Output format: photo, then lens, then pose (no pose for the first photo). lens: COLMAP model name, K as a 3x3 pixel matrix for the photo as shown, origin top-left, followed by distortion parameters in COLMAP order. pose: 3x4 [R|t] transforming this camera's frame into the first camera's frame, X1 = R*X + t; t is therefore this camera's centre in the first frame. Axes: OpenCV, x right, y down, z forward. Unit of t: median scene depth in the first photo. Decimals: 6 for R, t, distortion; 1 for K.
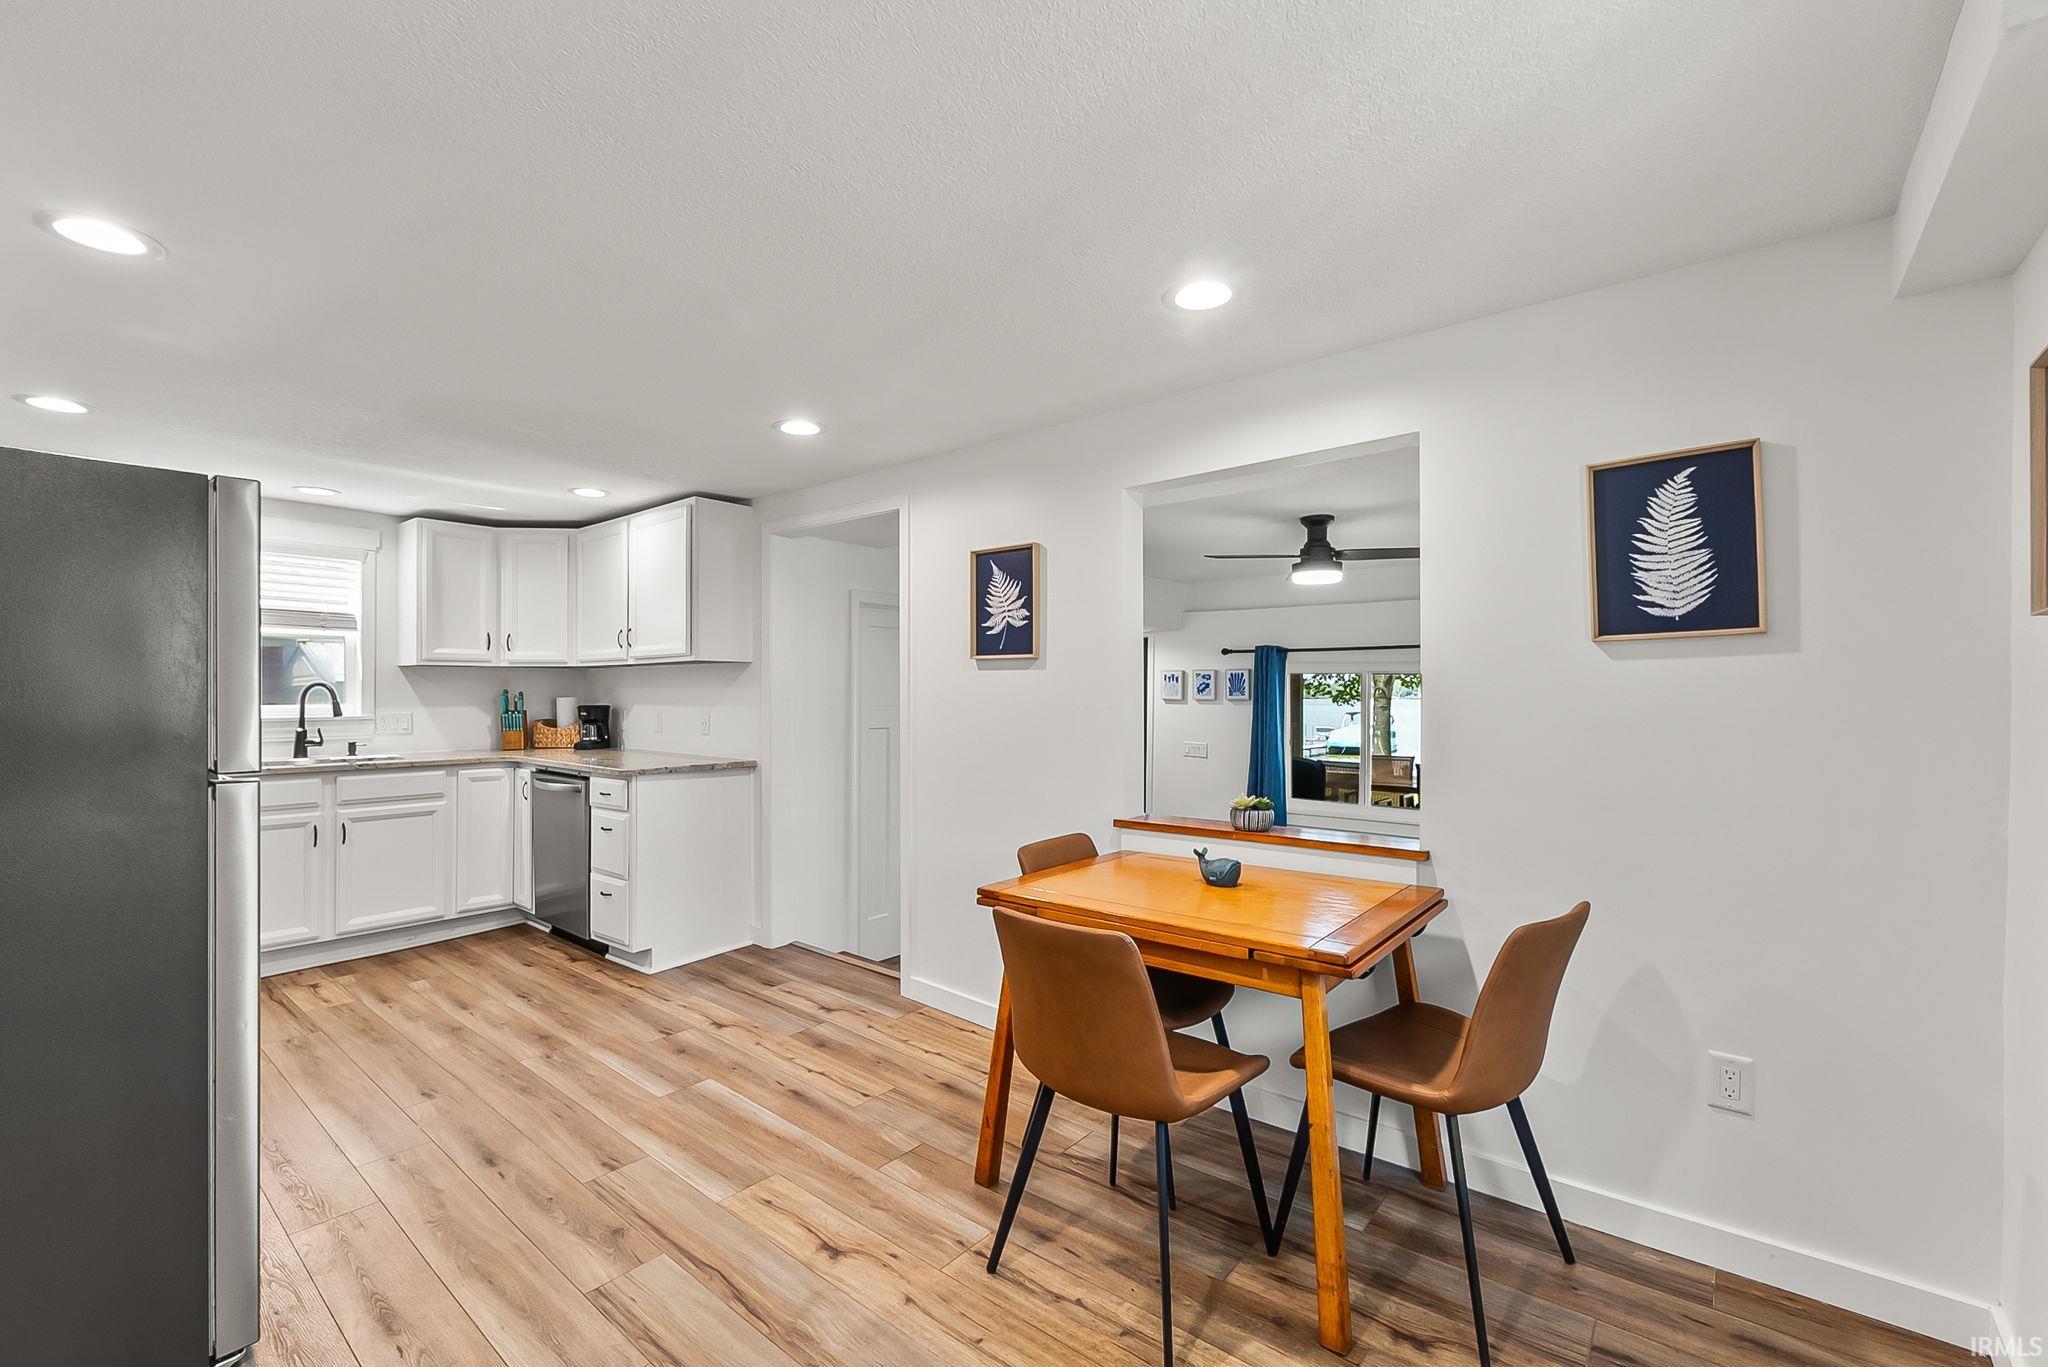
lens RADIAL K [[868.3, 0, 1018.4], [0, 868.3, 695.8], [0, 0, 1]] dist [-0.008140, -0.000389]
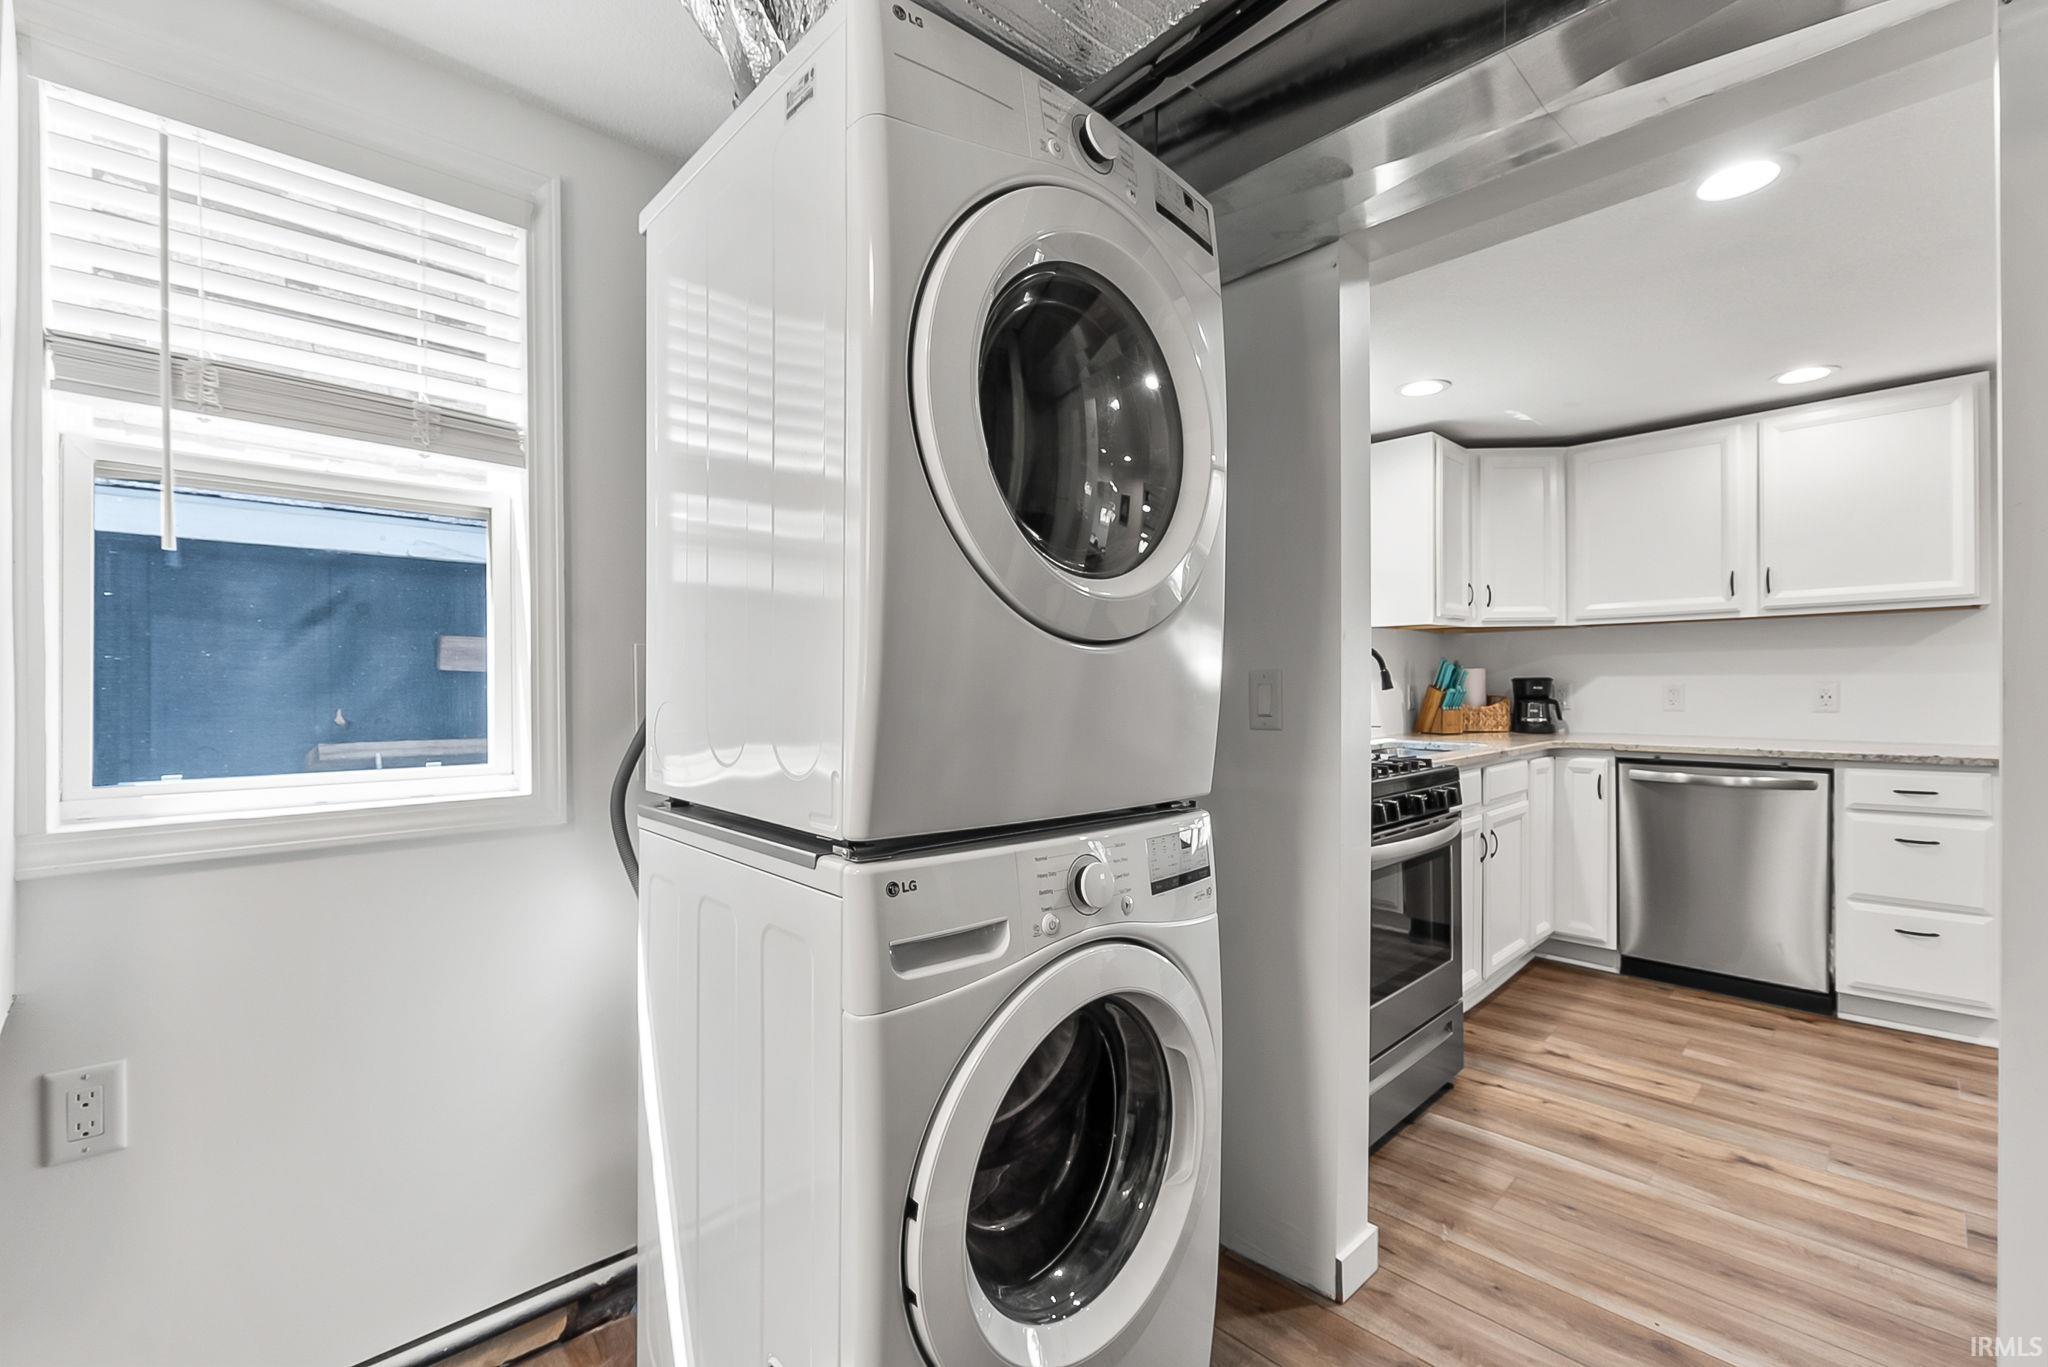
lens RADIAL K [[868.3, 0, 1019.8], [0, 868.3, 687.8], [0, 0, 1]] dist [-0.008140, -0.000389]
pose [[0.991806, -0.004035, -0.127687, -1.031687], [0.003788, 0.999990, -0.002171, 0.024696], [0.127694, 0.001670, 0.991812, 0.194532]]
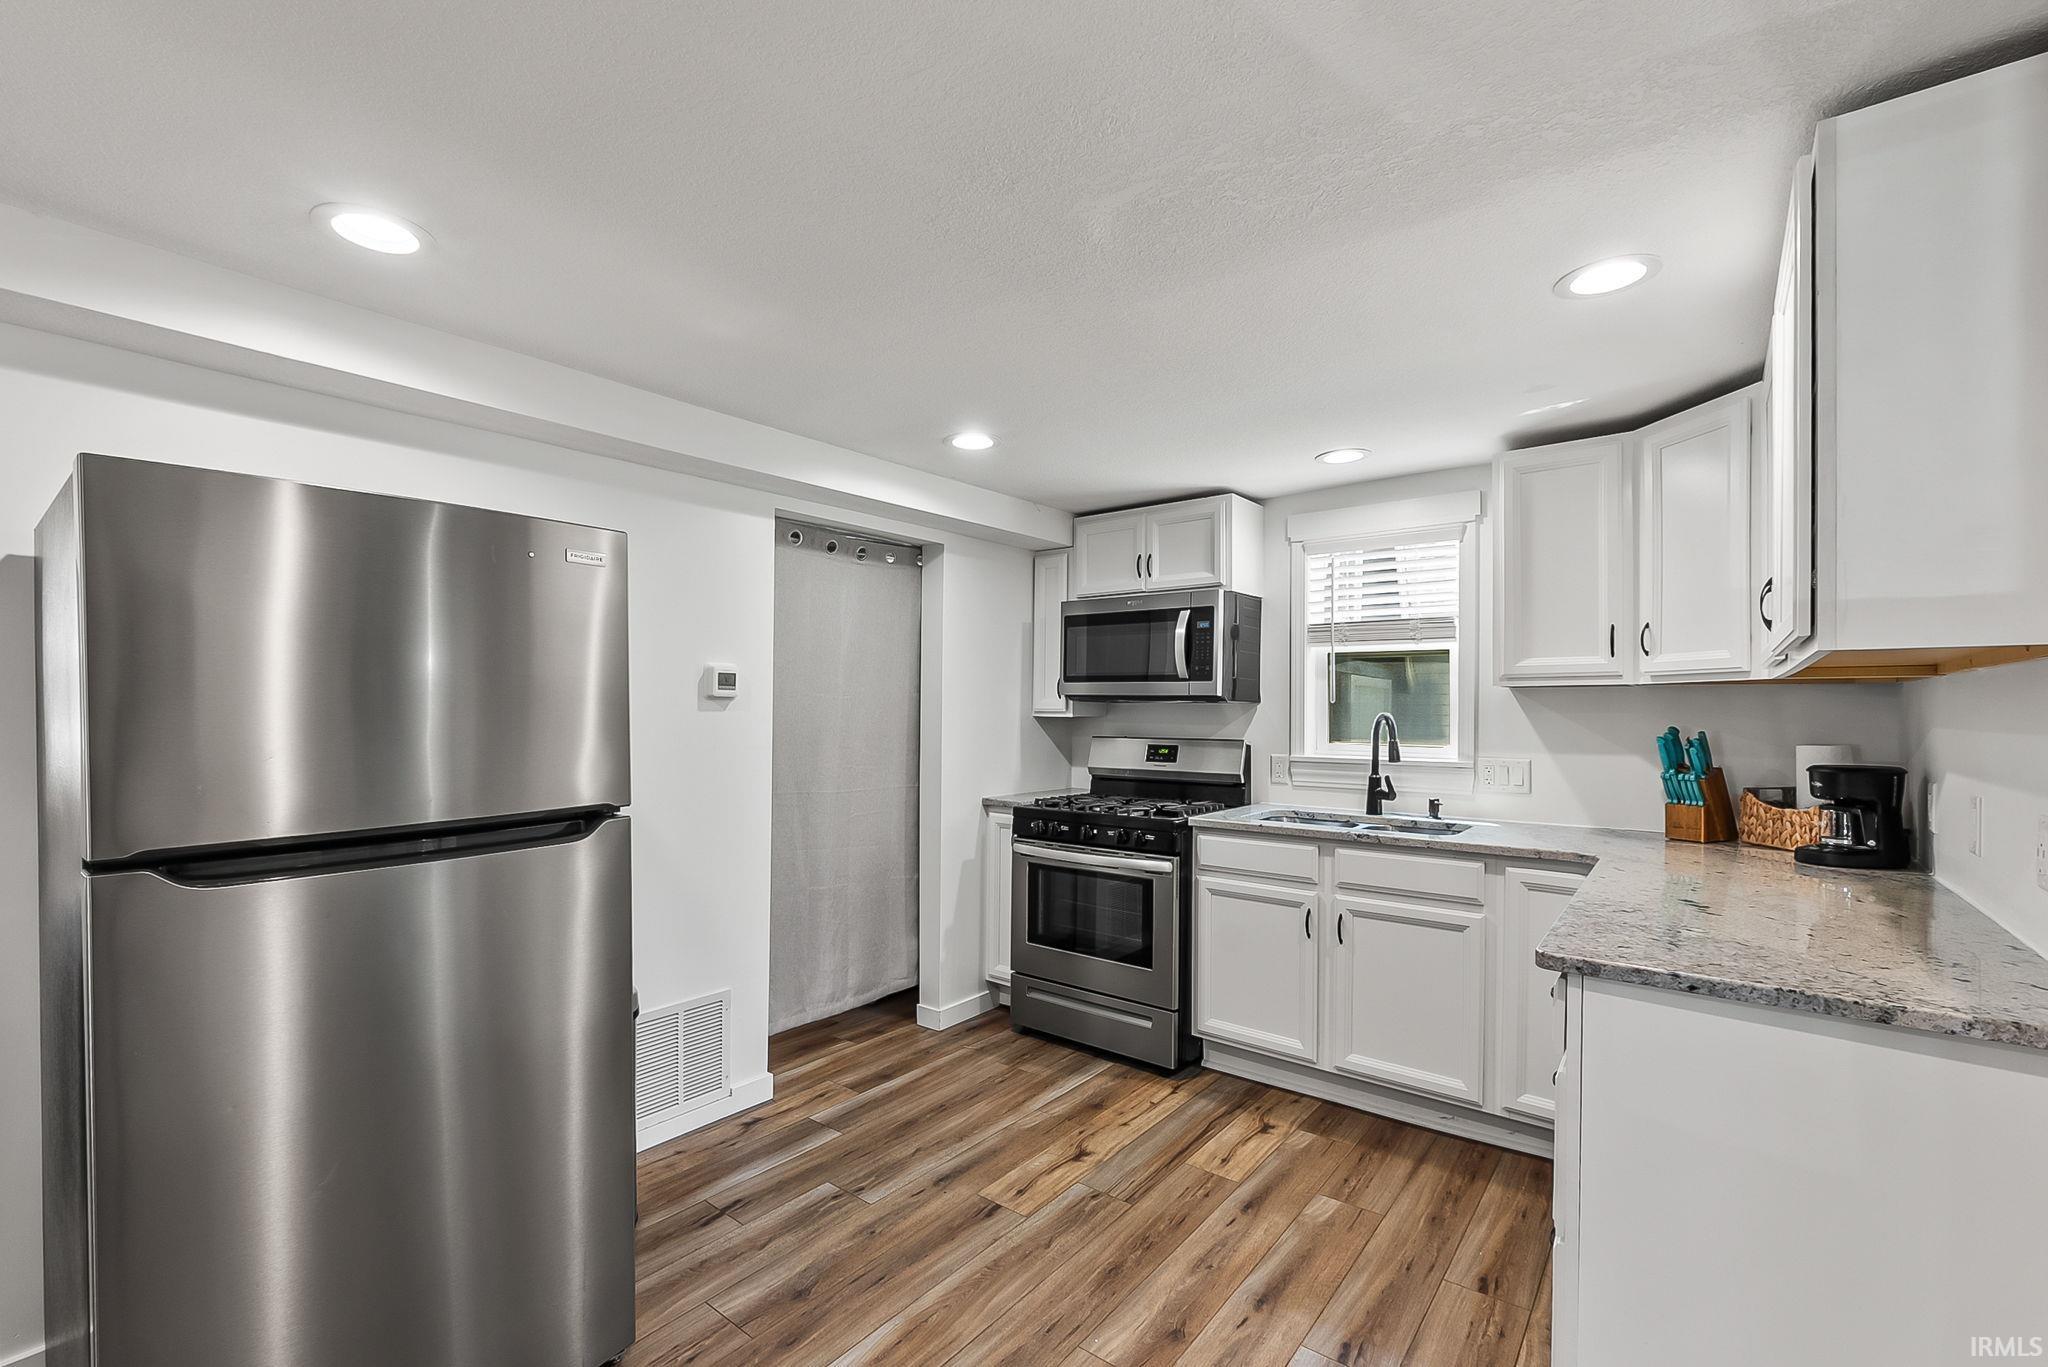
lens RADIAL K [[868.3, 0, 1010.2], [0, 868.3, 714.7], [0, 0, 1]] dist [-0.008140, -0.000389]
pose [[0.006139, 0.002889, -0.999977, -0.069863], [-0.008875, 0.999957, 0.002835, -0.014709], [0.999942, 0.008857, 0.006164, 0.682063]]
